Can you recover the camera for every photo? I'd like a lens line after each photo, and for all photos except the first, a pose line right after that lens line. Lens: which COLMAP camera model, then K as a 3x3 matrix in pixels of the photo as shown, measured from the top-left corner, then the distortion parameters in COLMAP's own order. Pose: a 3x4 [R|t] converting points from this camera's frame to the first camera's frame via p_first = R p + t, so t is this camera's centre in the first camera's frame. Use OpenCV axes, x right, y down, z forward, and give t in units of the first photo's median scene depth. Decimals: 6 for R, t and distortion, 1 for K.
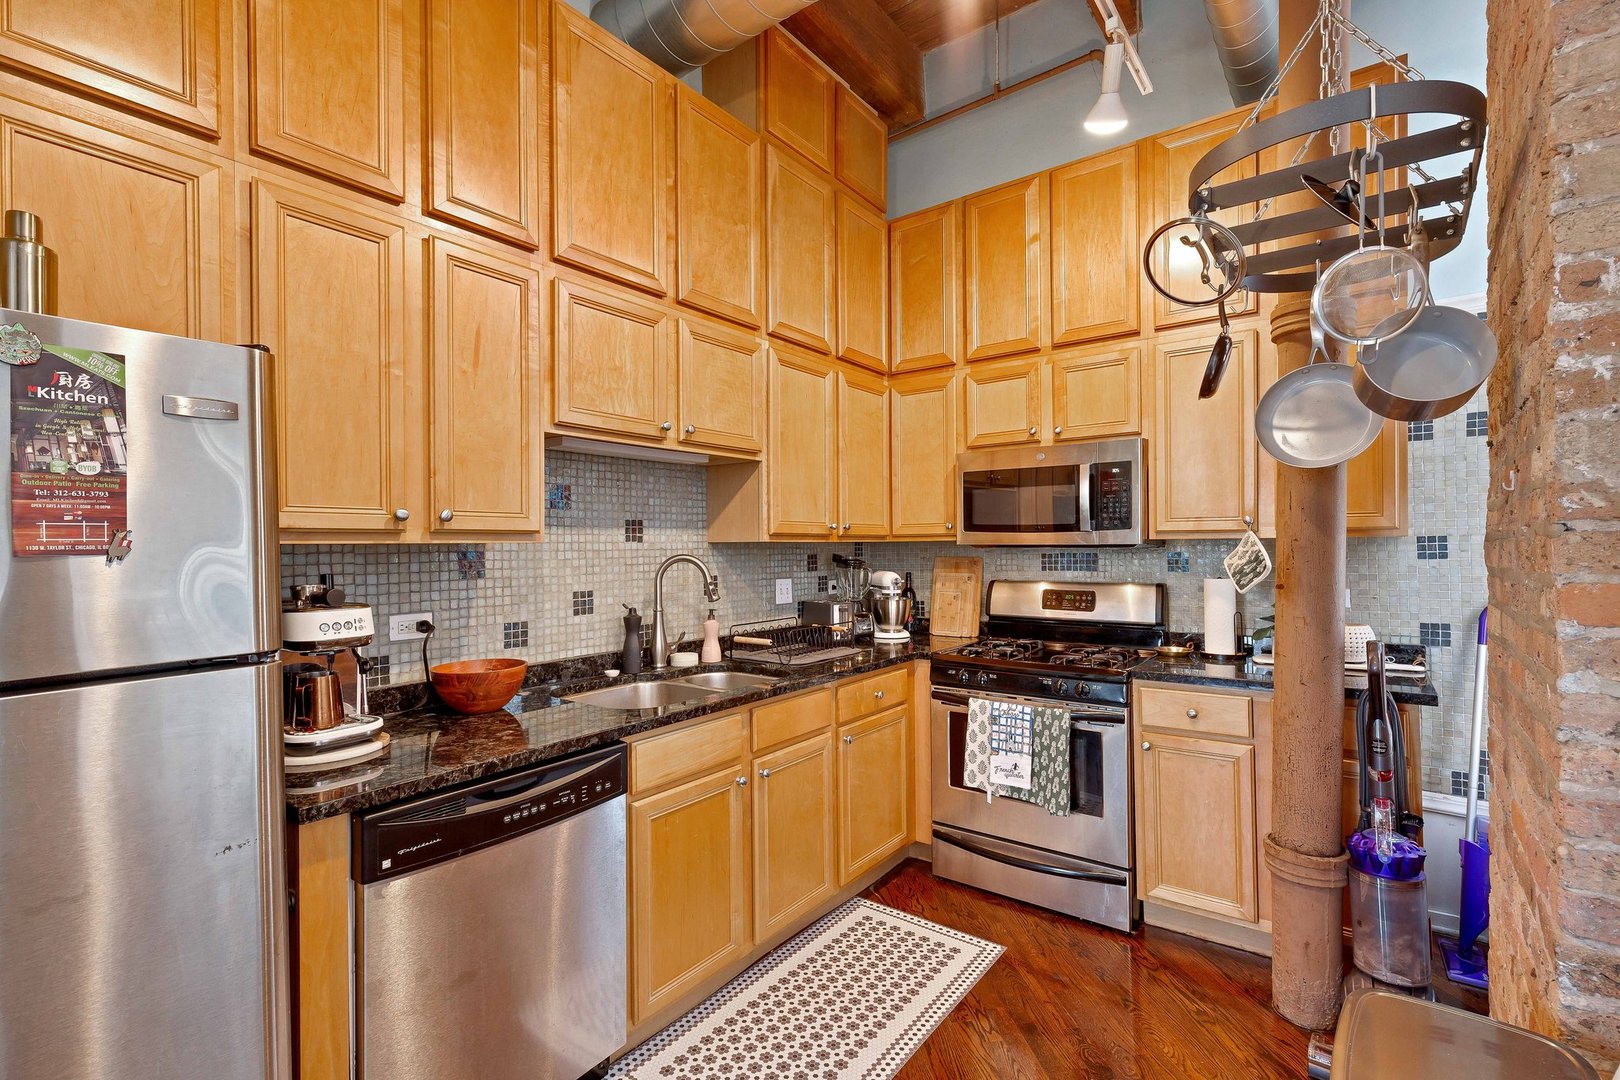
lens RADIAL K [[727.9, 0, 804.8], [0, 727.9, 542.4], [0, 0, 1]] dist [0.000769, -0.000604]
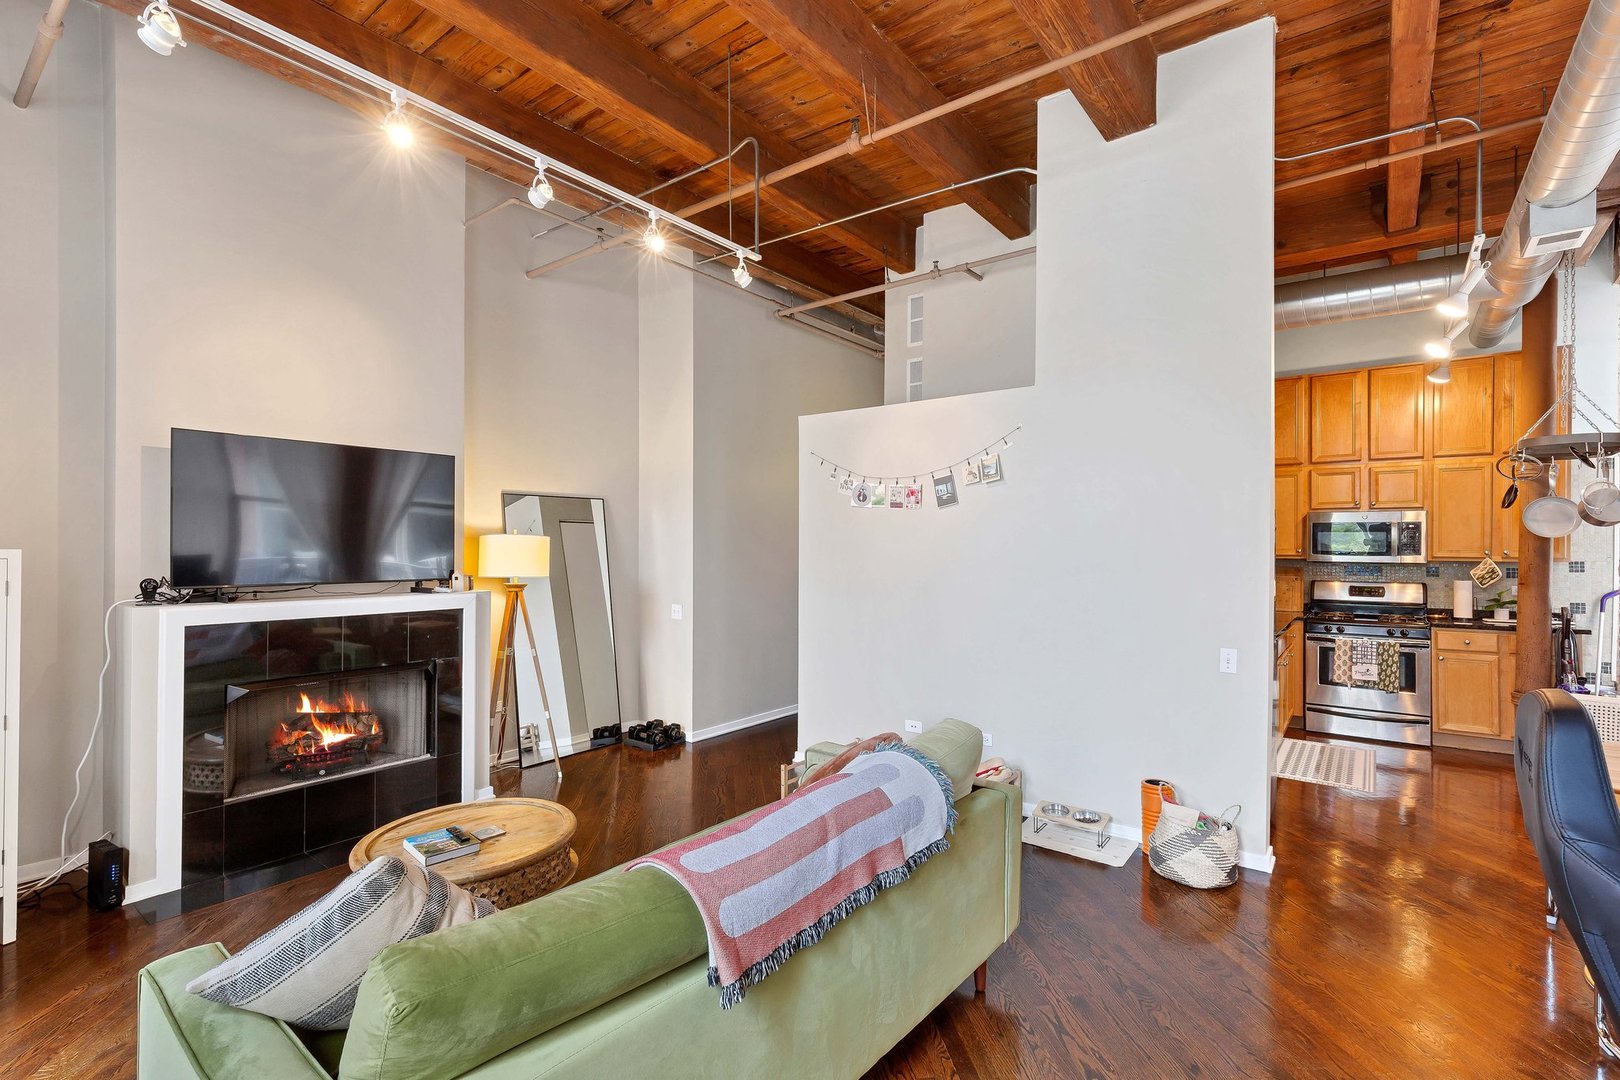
lens RADIAL K [[727.9, 0, 821.9], [0, 727.9, 540.4], [0, 0, 1]] dist [0.000769, -0.000604]
pose [[0.999857, 0.015480, -0.006793, -1.298461], [-0.015537, 0.999844, -0.008446, -0.018242], [0.006661, 0.008550, 0.999941, -1.114809]]
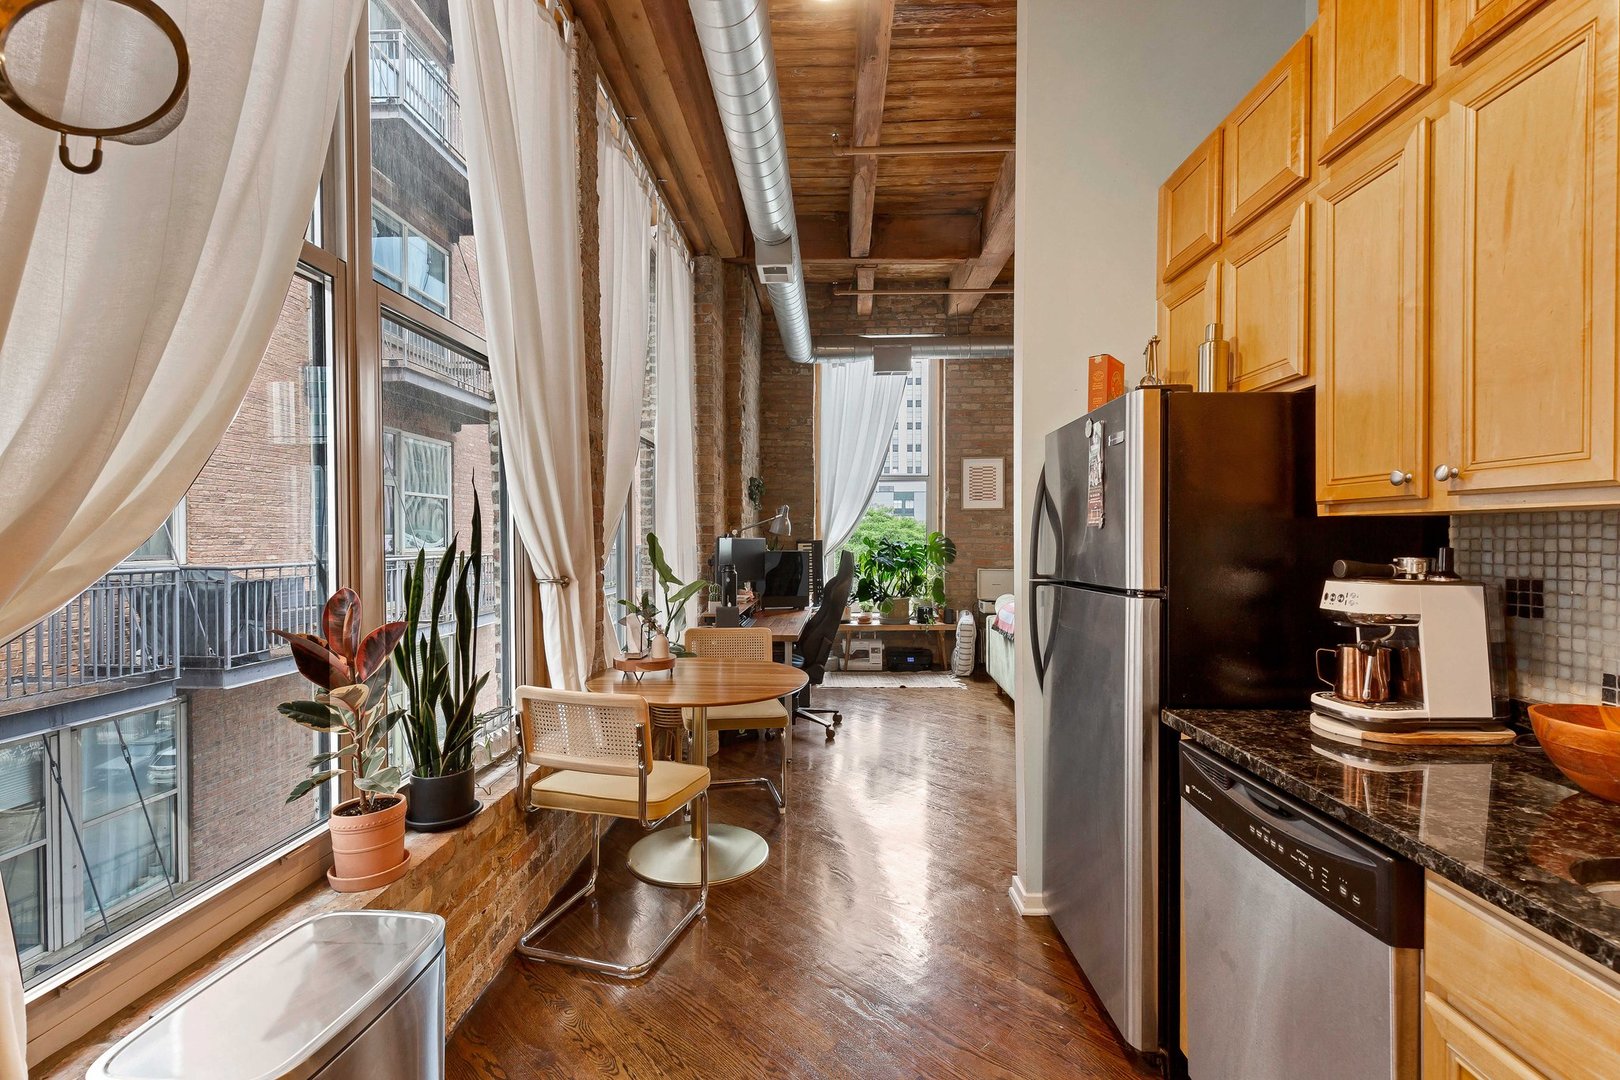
lens RADIAL K [[727.9, 0, 807.9], [0, 727.9, 541.0], [0, 0, 1]] dist [0.000769, -0.000604]
pose [[-0.813860, 0.013168, -0.580911, 0.299462], [0.009380, 0.999911, 0.009524, 0.012826], [0.580985, 0.002303, -0.813911, 0.799896]]
